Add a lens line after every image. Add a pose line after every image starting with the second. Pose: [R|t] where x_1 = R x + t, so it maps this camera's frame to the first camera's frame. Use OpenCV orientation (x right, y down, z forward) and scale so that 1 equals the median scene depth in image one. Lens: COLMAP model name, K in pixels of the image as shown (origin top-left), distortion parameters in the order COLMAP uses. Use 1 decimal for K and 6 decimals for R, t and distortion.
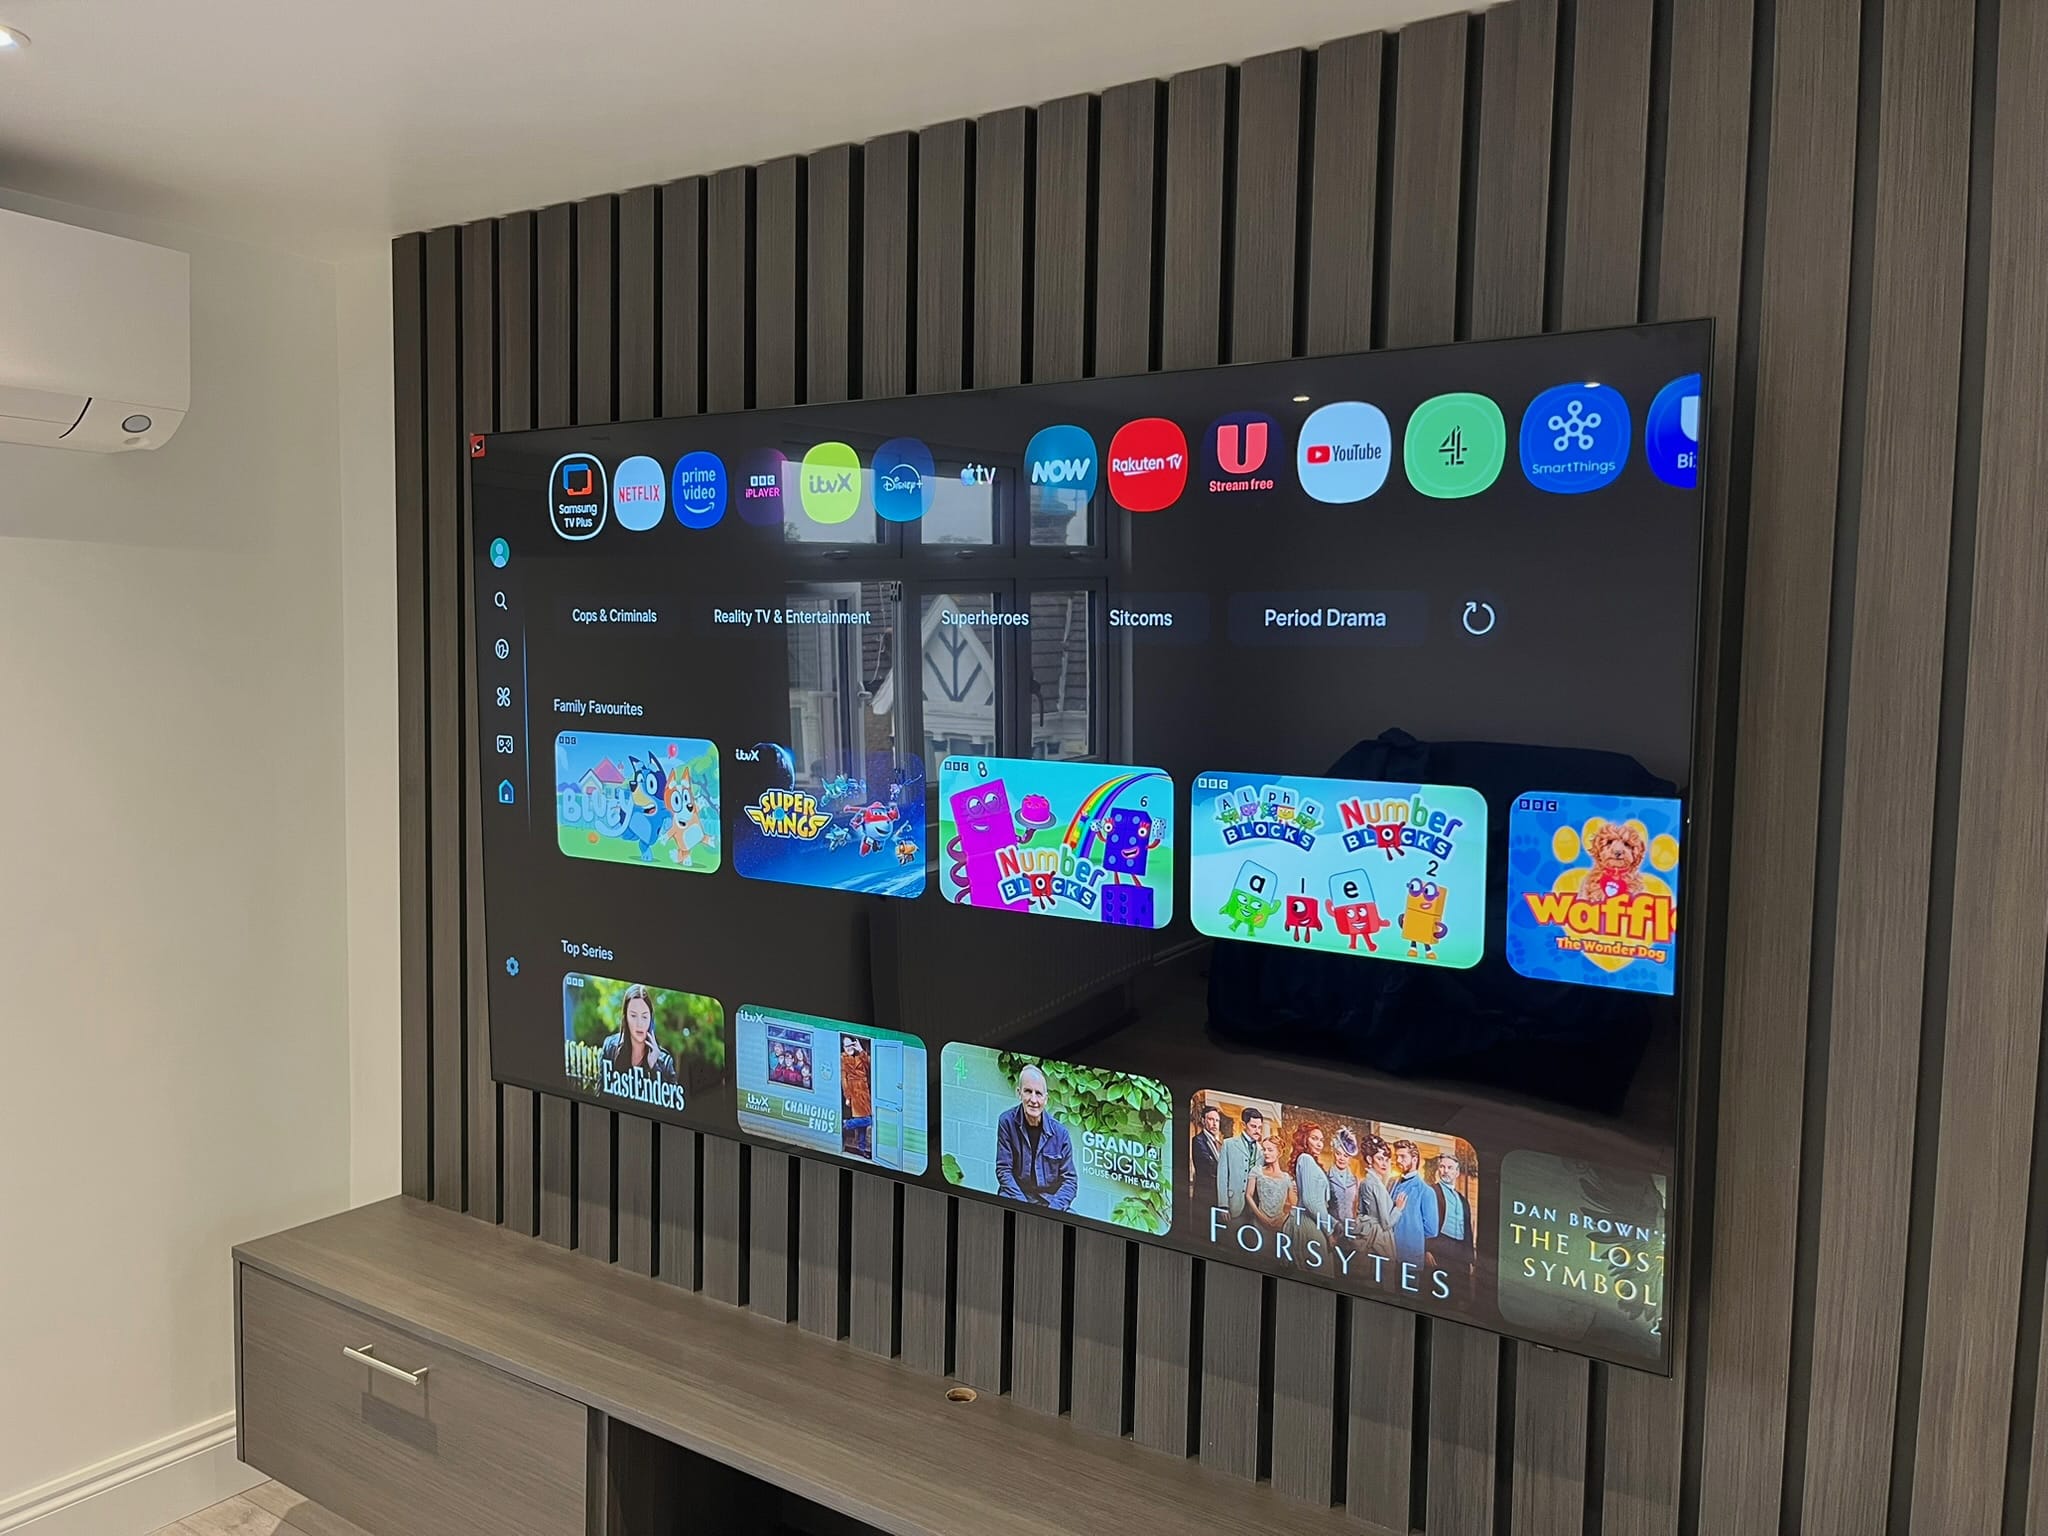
lens RADIAL K [[1551.8, 0, 1037.6], [0, 1551.8, 760.4], [0, 0, 1]] dist [0.046850, -0.057030]
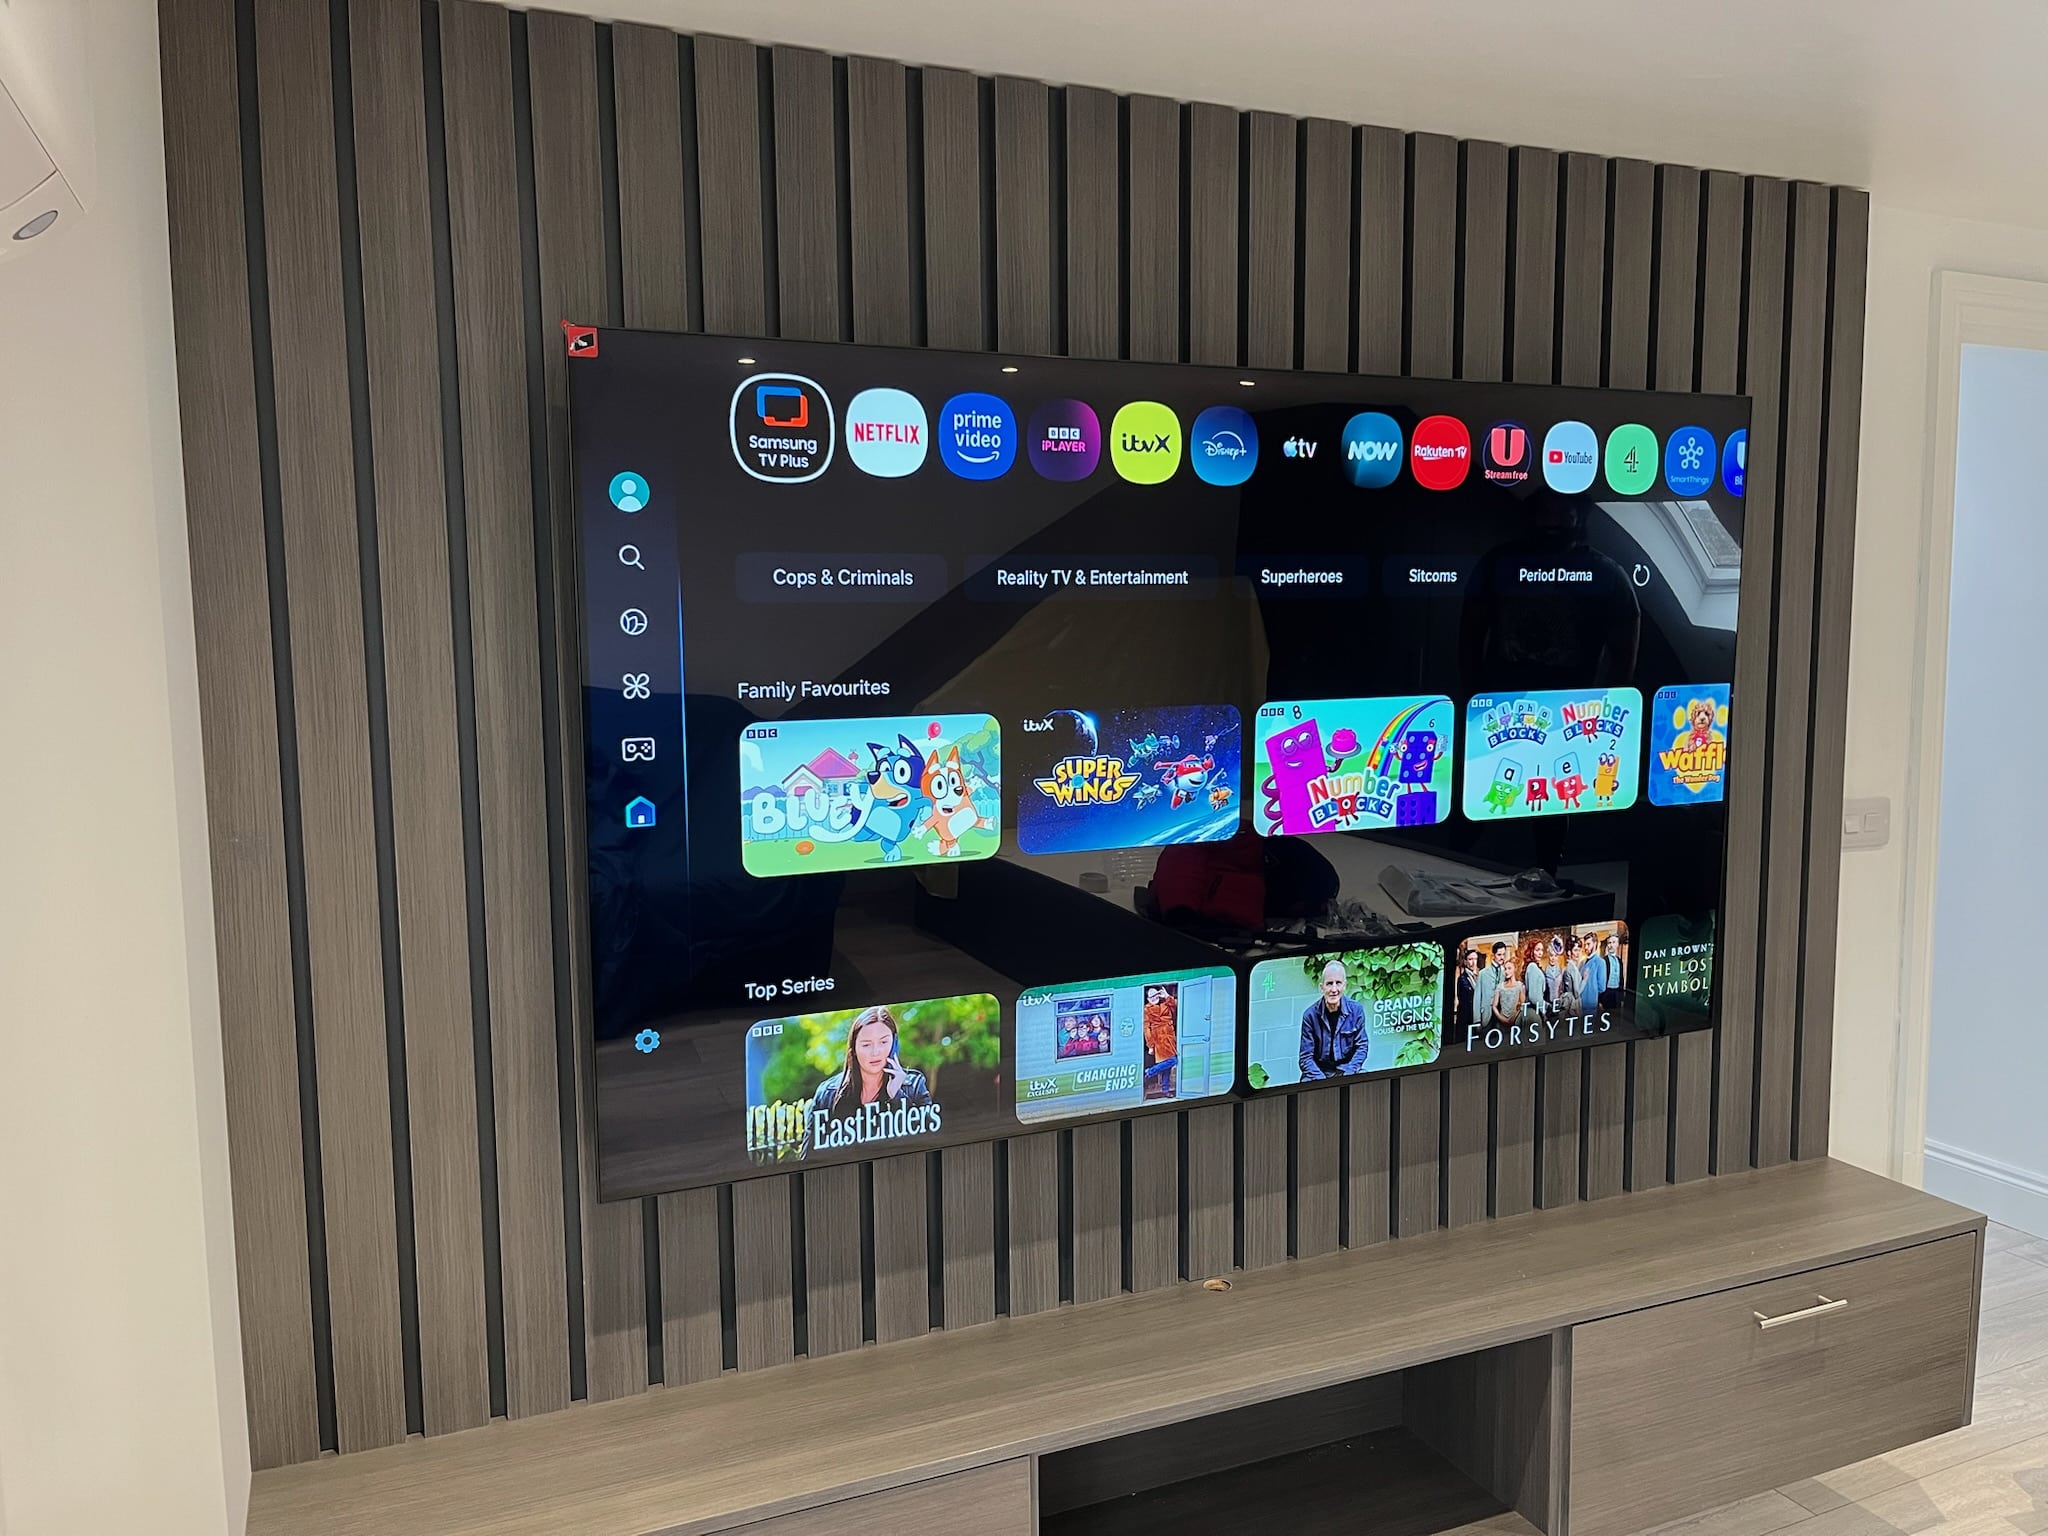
lens RADIAL K [[1551.8, 0, 1030.3], [0, 1551.8, 779.4], [0, 0, 1]] dist [0.046850, -0.057030]
pose [[0.547990, -0.113954, 0.828687, -1.098424], [0.077842, 0.993325, 0.085118, -0.057667], [-0.832855, 0.017863, 0.553203, 0.546624]]
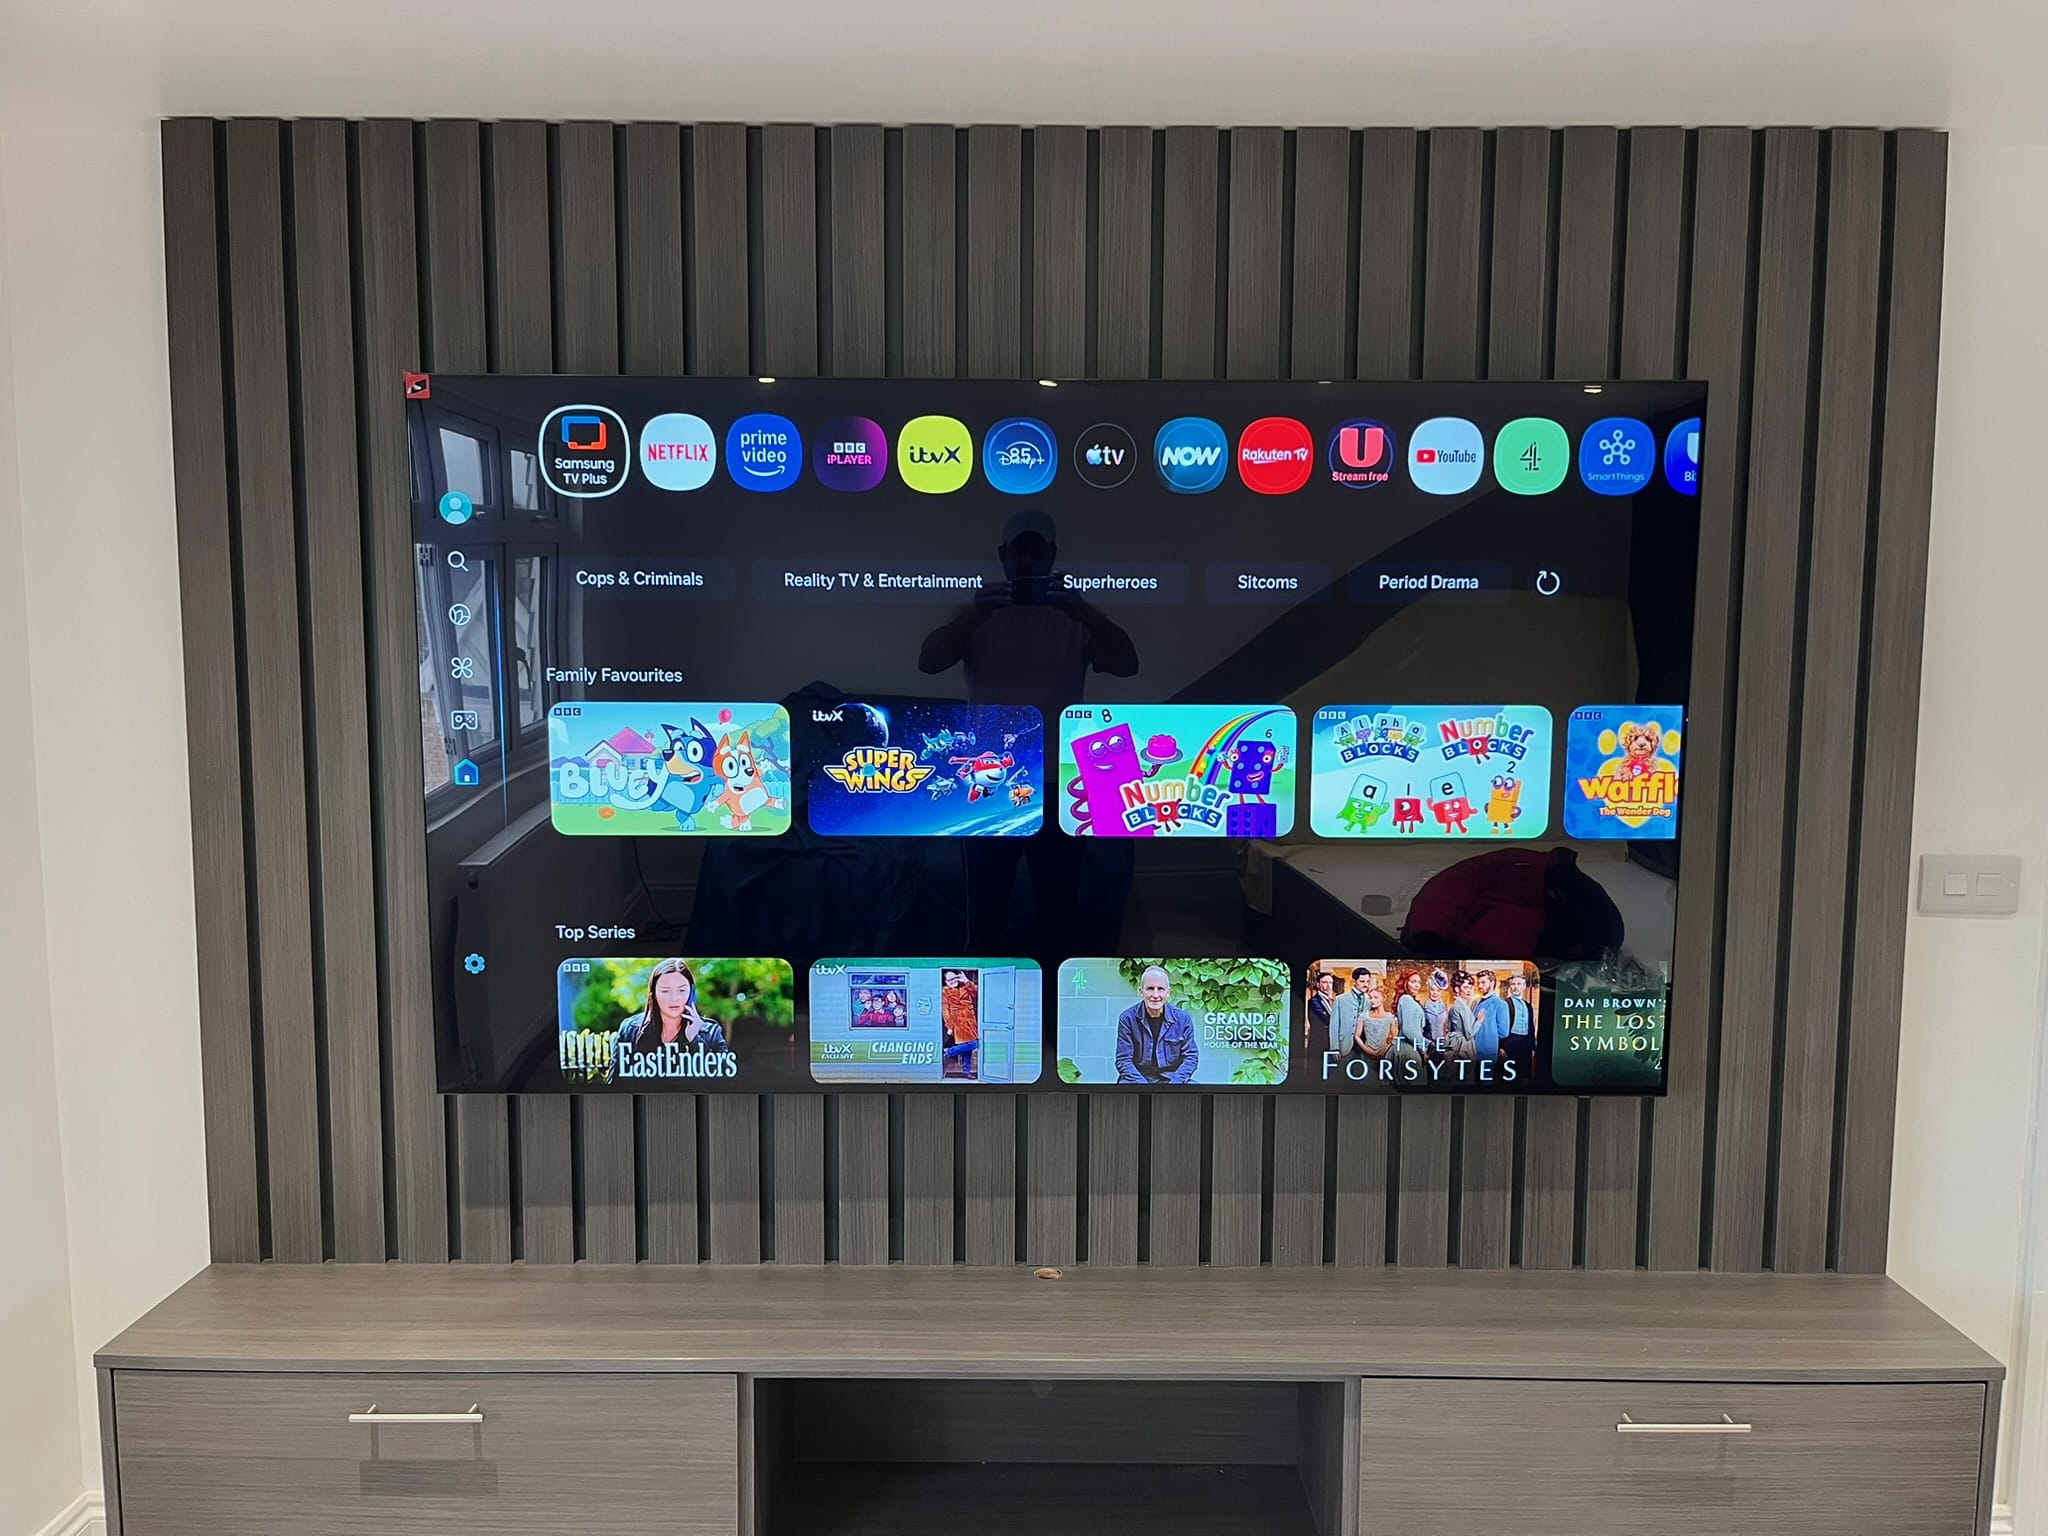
lens RADIAL K [[1551.8, 0, 1028.9], [0, 1551.8, 781.5], [0, 0, 1]] dist [0.046850, -0.057030]
pose [[0.834548, -0.066488, 0.546909, -0.722078], [0.048127, 0.997694, 0.047851, -0.003108], [-0.548829, -0.013612, 0.835824, 0.077698]]
